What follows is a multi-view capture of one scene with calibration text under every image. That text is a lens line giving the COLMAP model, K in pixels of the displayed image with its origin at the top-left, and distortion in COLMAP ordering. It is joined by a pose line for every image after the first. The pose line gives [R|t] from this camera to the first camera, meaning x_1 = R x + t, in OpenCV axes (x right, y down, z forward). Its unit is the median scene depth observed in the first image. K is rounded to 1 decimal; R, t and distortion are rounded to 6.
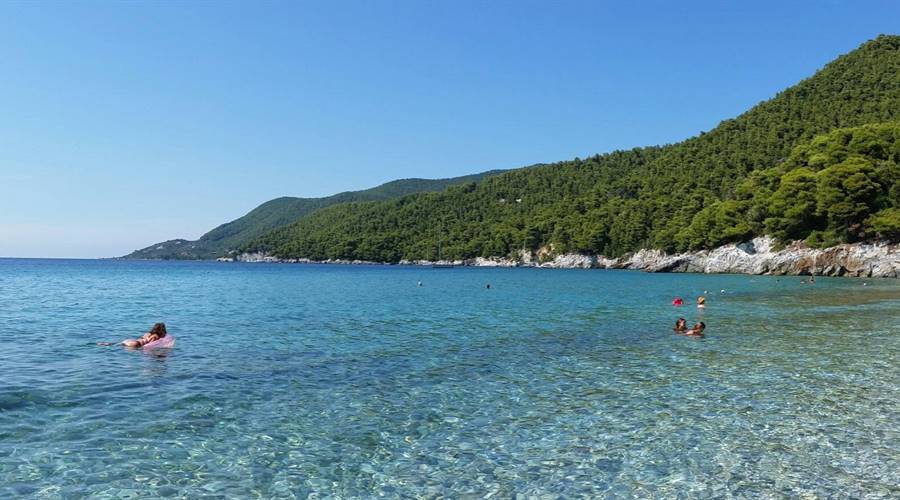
lens RADIAL K [[860.3, 0, 450.0], [0, 860.3, 250.0], [0, 0, 1]] dist [-0.149581, -0.003574]
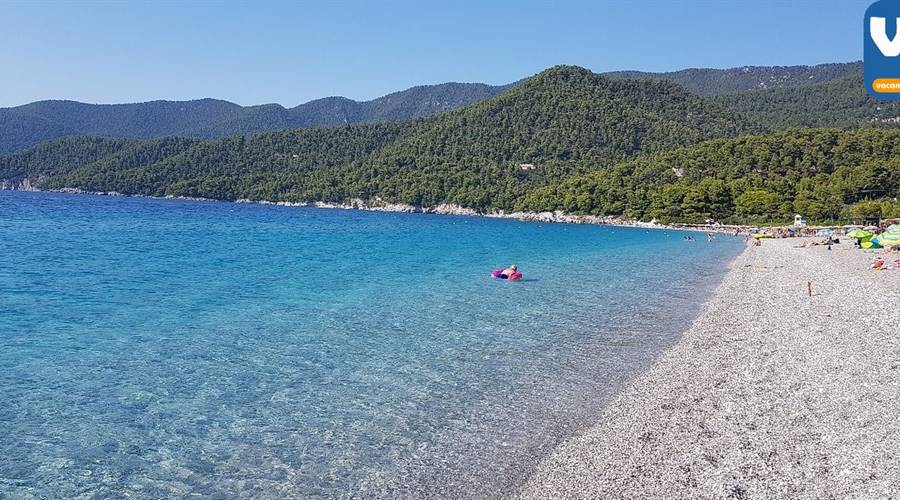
lens RADIAL K [[755.7, 0, 457.1], [0, 755.7, 240.4], [0, 0, 1]] dist [0.169859, -0.286065]
pose [[0.924664, 0.020269, 0.380245, -0.363413], [-0.045020, 0.997398, 0.056312, -0.014810], [-0.378114, -0.069188, 0.923170, -0.534255]]
